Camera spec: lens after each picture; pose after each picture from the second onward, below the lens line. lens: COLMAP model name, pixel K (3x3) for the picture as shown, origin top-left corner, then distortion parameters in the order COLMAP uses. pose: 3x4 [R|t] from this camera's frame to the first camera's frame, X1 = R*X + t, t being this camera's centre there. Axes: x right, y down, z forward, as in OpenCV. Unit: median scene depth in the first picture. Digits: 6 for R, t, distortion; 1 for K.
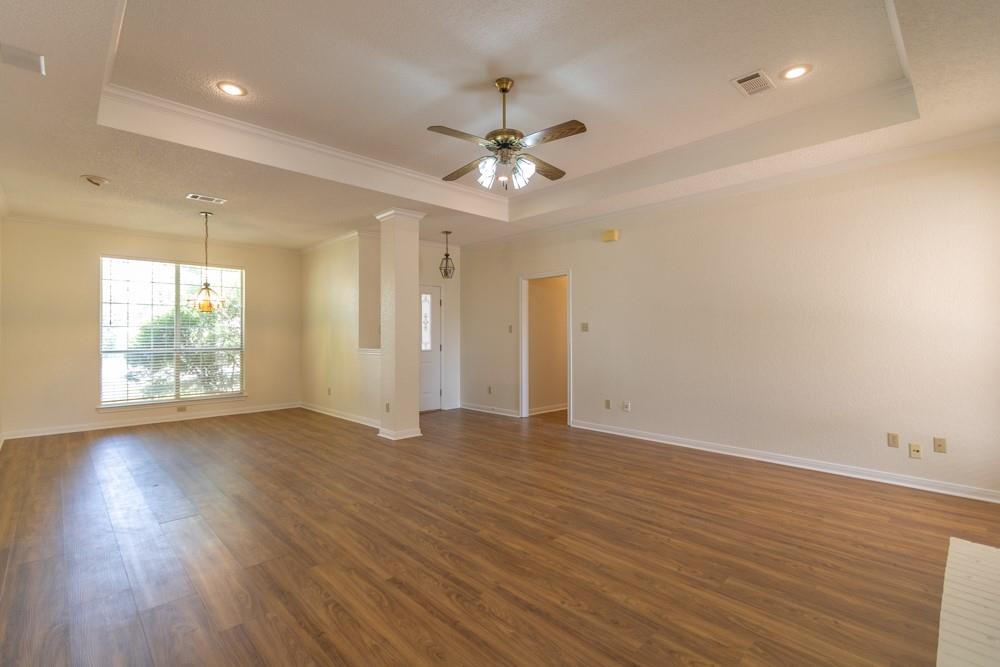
lens RADIAL K [[463.0, 0, 493.8], [0, 463.0, 336.1], [0, 0, 1]] dist [0.005735, -0.001550]
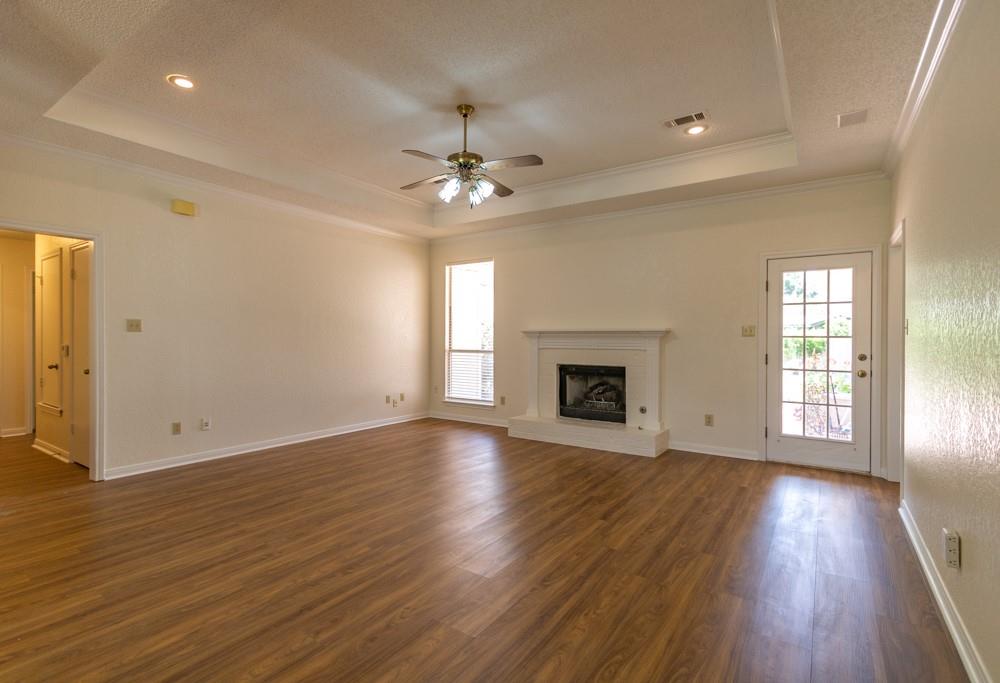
lens RADIAL K [[466.1, 0, 495.3], [0, 466.1, 338.8], [0, 0, 1]] dist [0.002758, 0.000145]
pose [[-0.201959, -0.000877, 0.979394, -0.943588], [-0.000929, 0.999999, 0.000704, -0.000025], [-0.979394, -0.000768, -0.201960, 1.005103]]
